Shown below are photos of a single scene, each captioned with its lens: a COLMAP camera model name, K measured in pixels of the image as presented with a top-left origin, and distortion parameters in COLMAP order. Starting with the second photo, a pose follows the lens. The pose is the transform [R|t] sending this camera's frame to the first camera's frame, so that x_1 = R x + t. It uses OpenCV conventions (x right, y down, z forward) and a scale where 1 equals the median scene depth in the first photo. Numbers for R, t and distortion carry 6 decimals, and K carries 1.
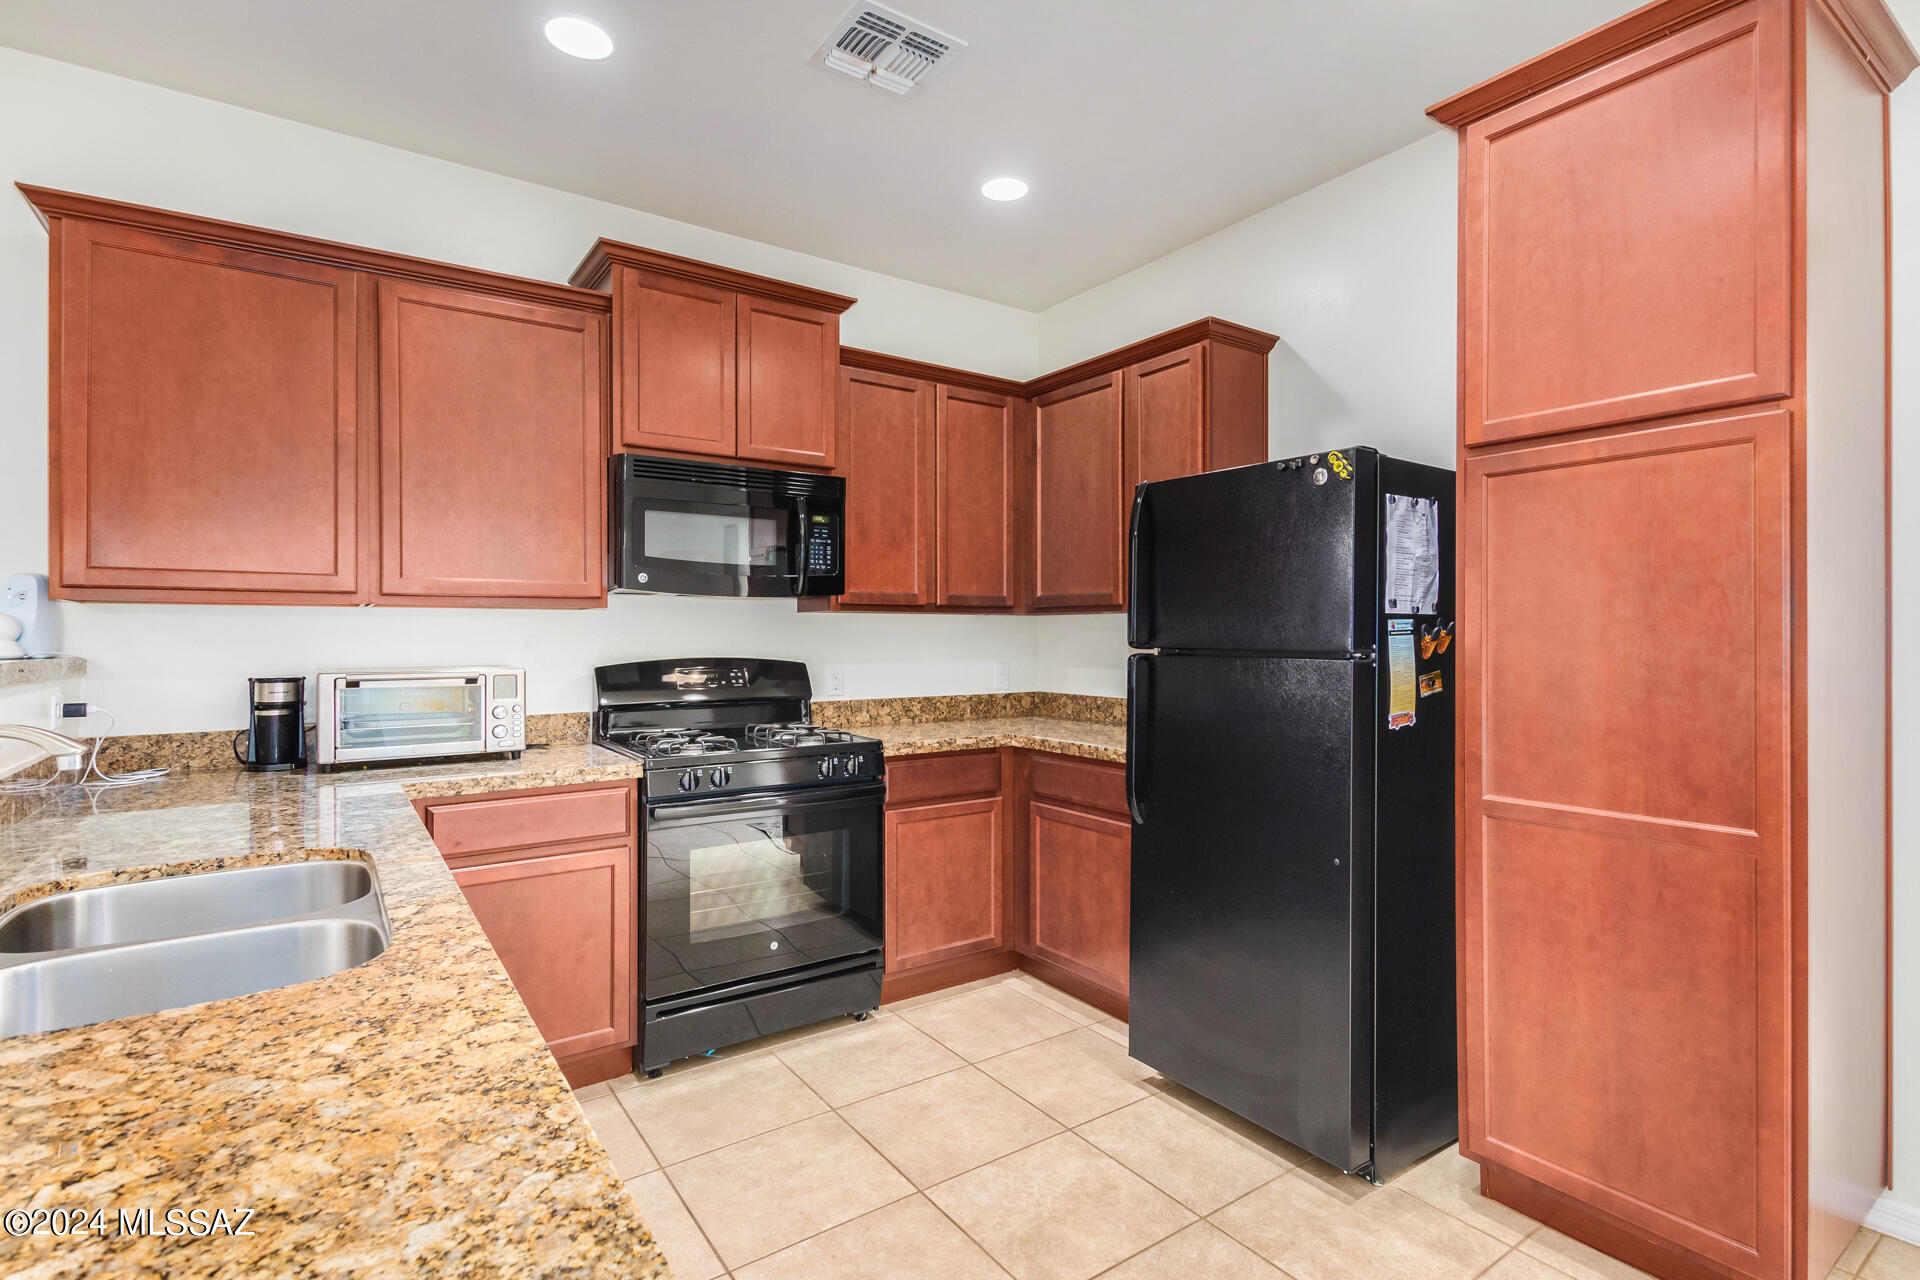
lens RADIAL K [[941.1, 0, 972.5], [0, 941.1, 634.1], [0, 0, 1]] dist [0.013921, -0.001291]
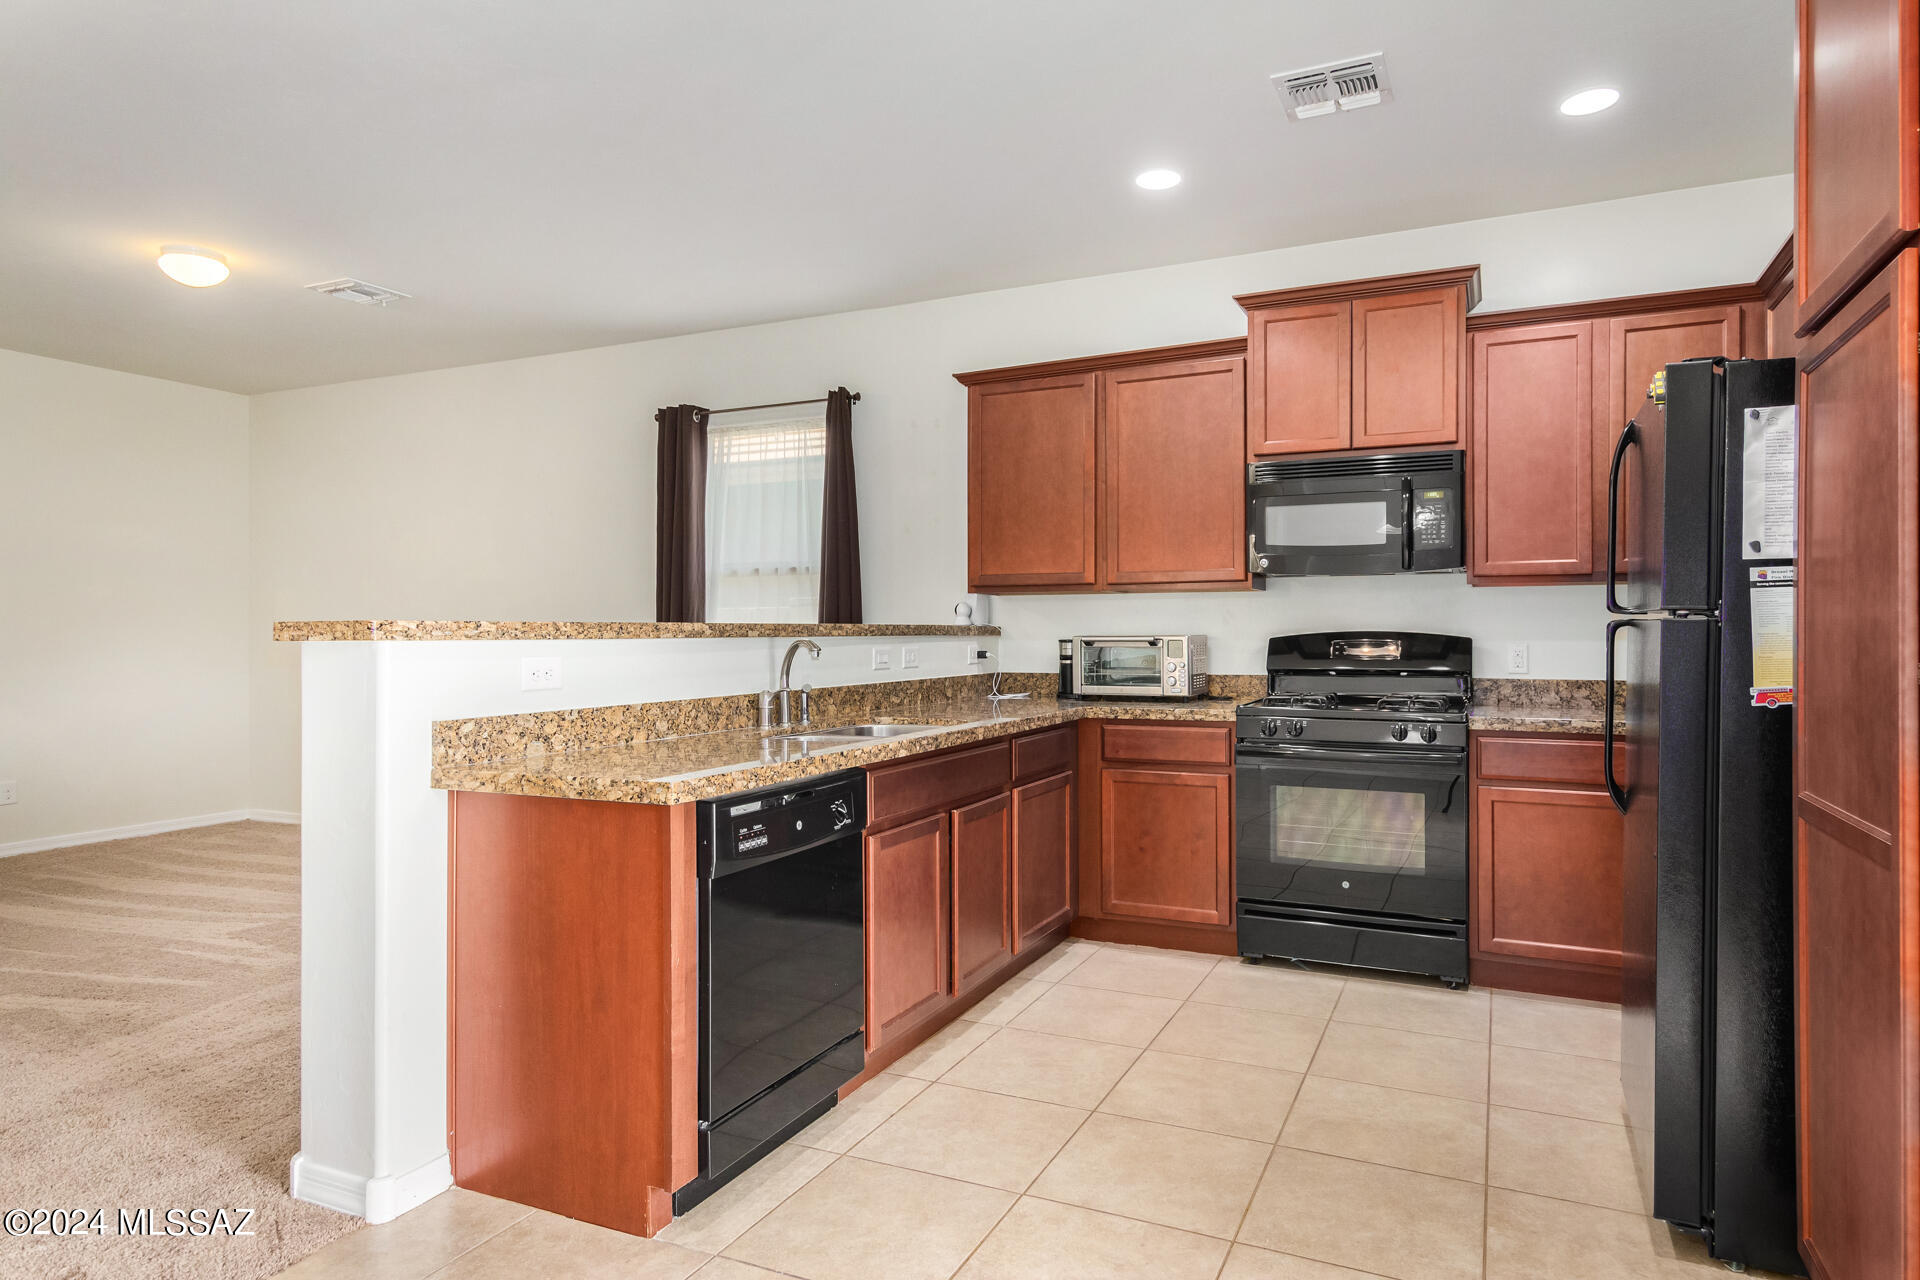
lens RADIAL K [[1111.9, 0, 993.5], [0, 1111.9, 648.3], [0, 0, 1]] dist [0.029476, 0.002507]
pose [[0.489565, 0.013060, -0.871869, 0.815439], [-0.000557, 0.999892, 0.014665, 0.033198], [0.871966, -0.006694, 0.489520, -0.015002]]
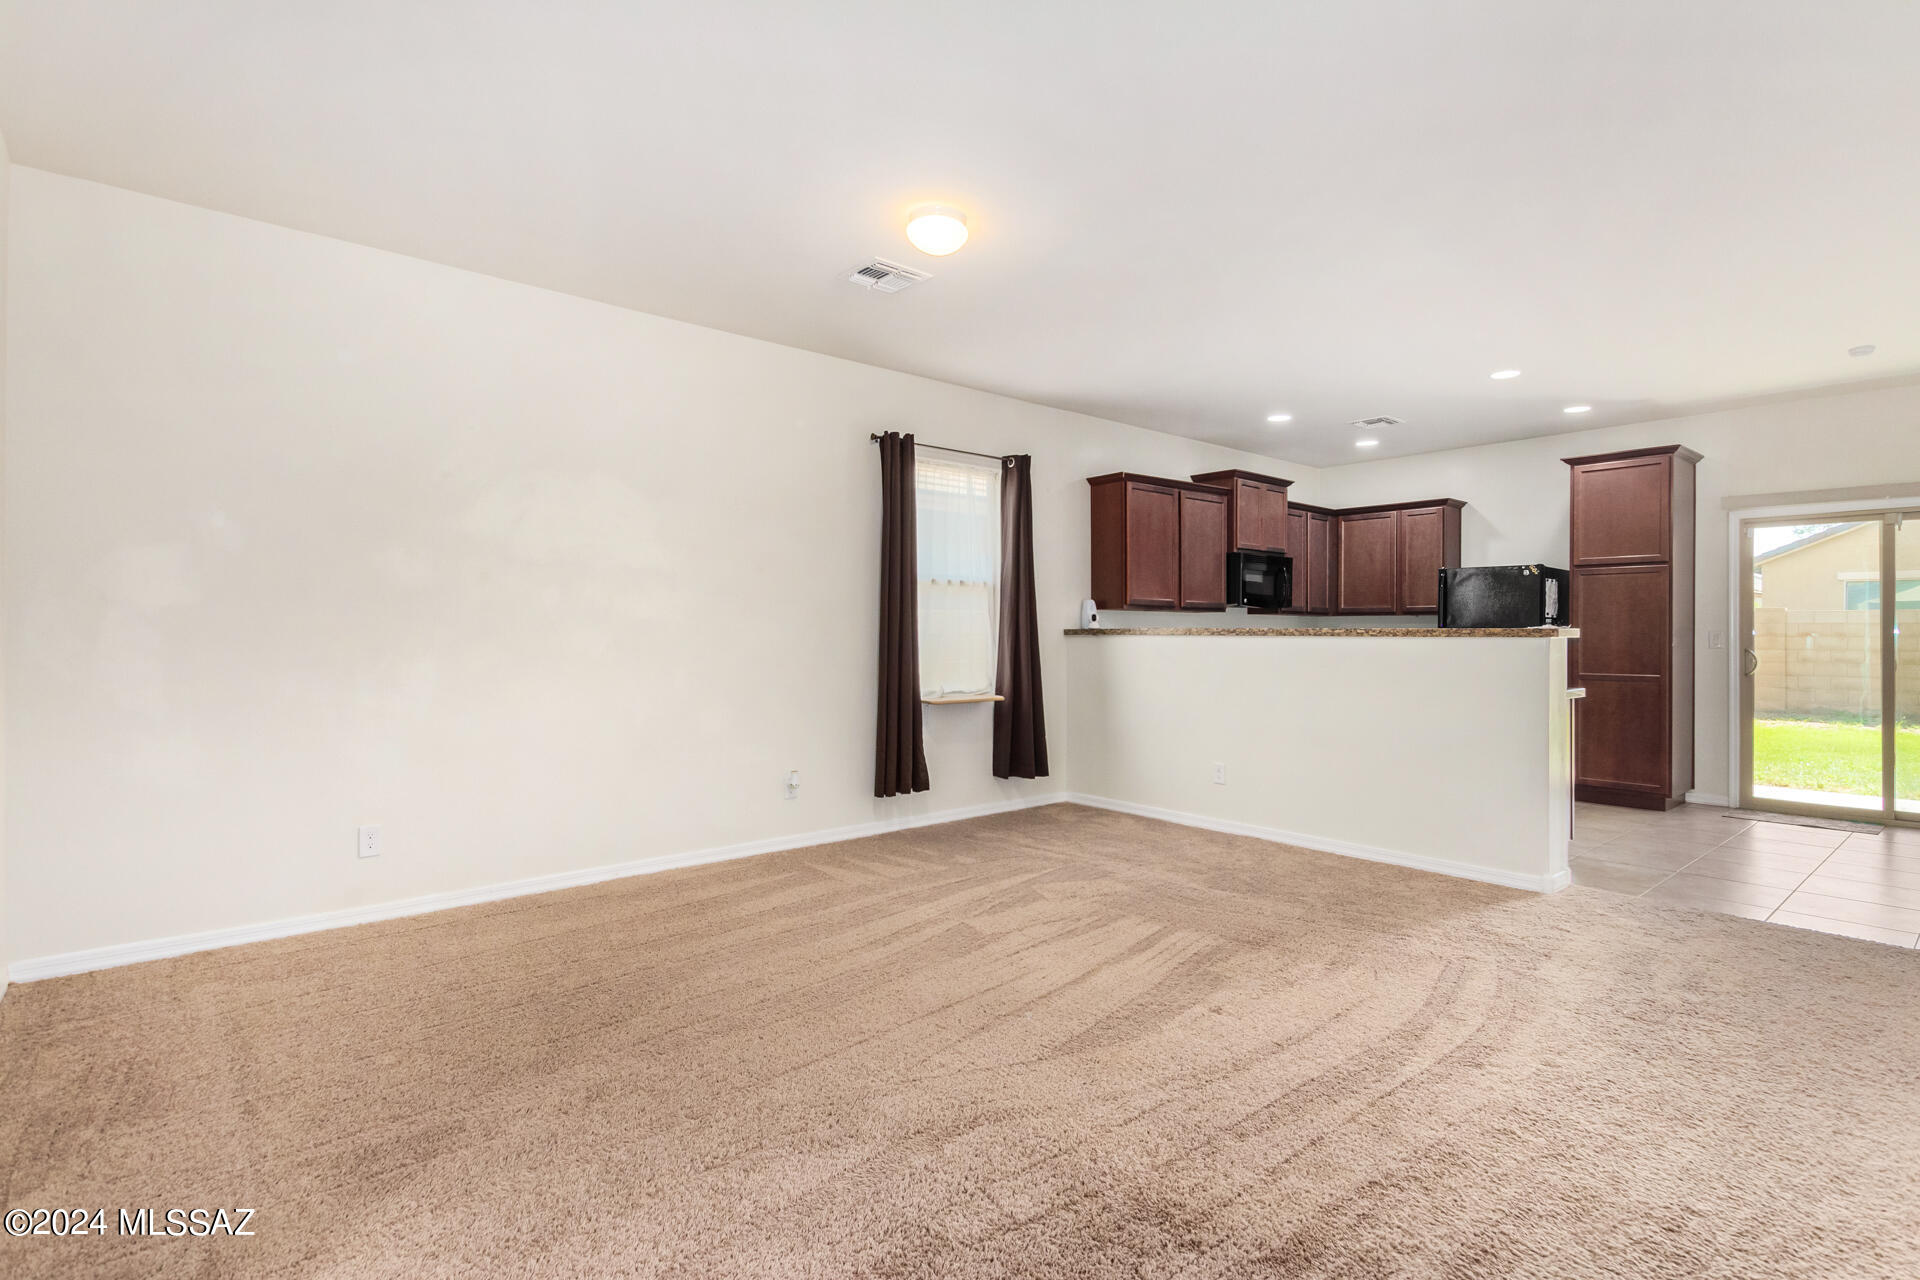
lens RADIAL K [[941.1, 0, 953.4], [0, 941.1, 632.4], [0, 0, 1]] dist [0.013921, -0.001291]
pose [[0.996526, 0.008363, 0.082855, -1.500856], [-0.008525, 0.999962, 0.001602, 0.034741], [-0.082839, -0.002303, 0.996560, -1.655037]]
